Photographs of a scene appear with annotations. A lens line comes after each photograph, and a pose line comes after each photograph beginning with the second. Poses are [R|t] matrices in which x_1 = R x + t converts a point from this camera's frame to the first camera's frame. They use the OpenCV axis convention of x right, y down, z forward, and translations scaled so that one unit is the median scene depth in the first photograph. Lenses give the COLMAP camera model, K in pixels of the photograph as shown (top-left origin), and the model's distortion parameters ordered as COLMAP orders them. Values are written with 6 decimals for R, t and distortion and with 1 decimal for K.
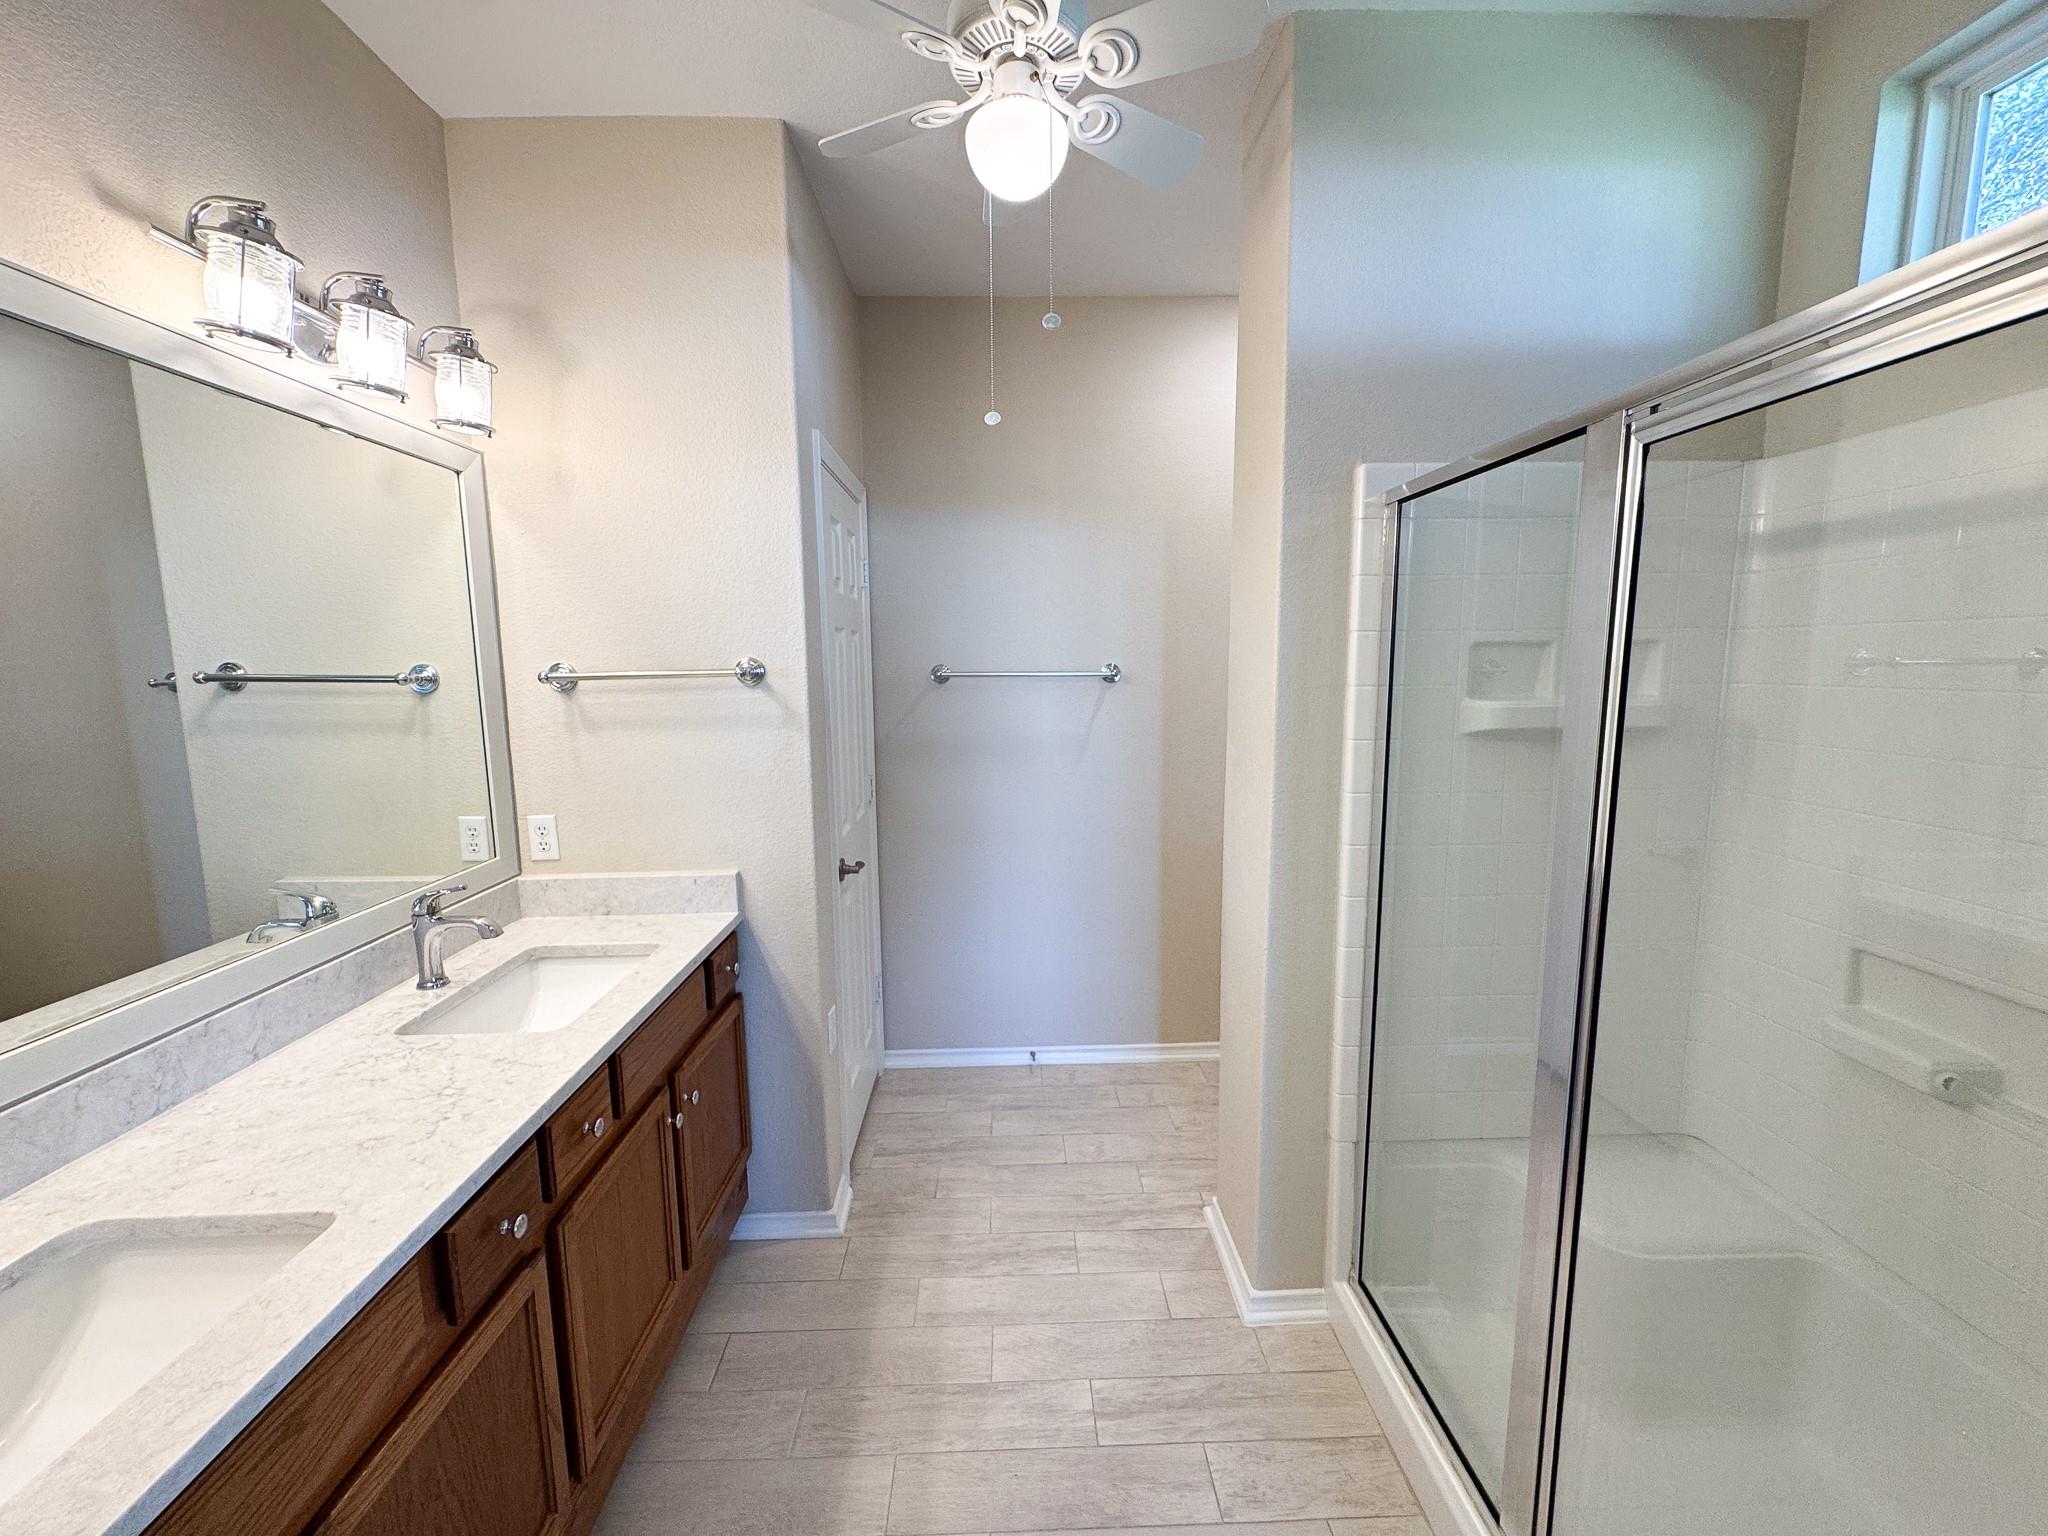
lens RADIAL K [[818.9, 0, 1024.0], [0, 818.9, 768.0], [0, 0, 1]] dist [-0.000028, 0.000504]
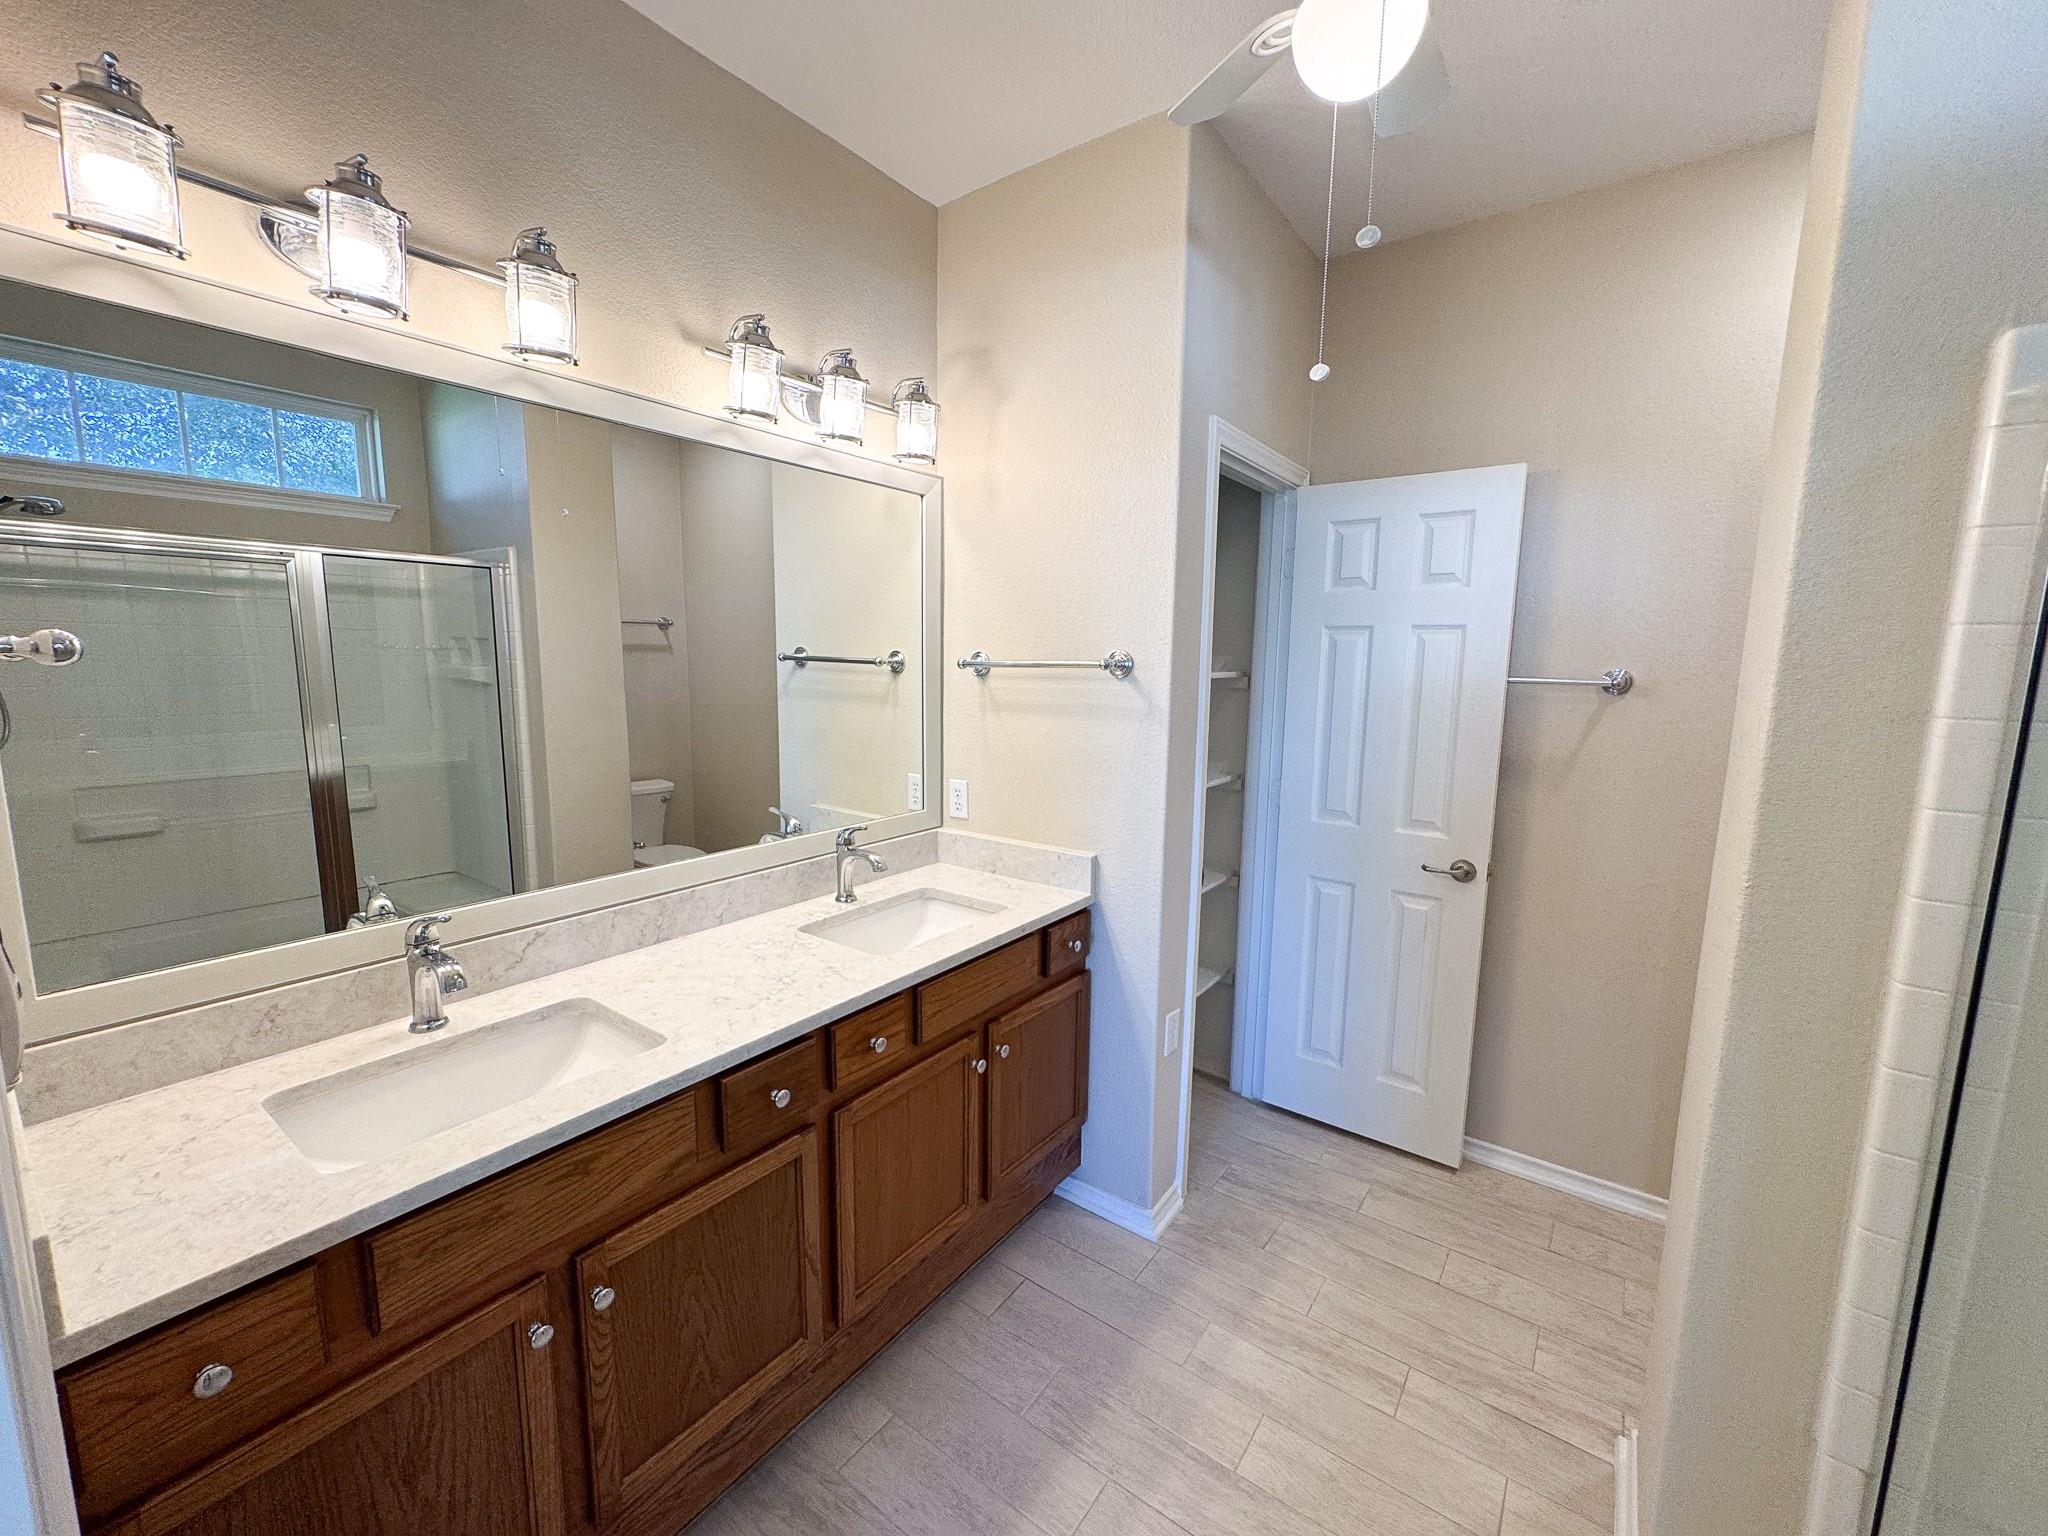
lens RADIAL K [[818.9, 0, 1024.0], [0, 818.9, 768.0], [0, 0, 1]] dist [-0.000028, 0.000504]
pose [[0.786791, 0.106746, -0.607919, 0.227570], [-0.103364, 0.993809, 0.040729, -0.019399], [0.608503, 0.030792, 0.792954, 0.128052]]
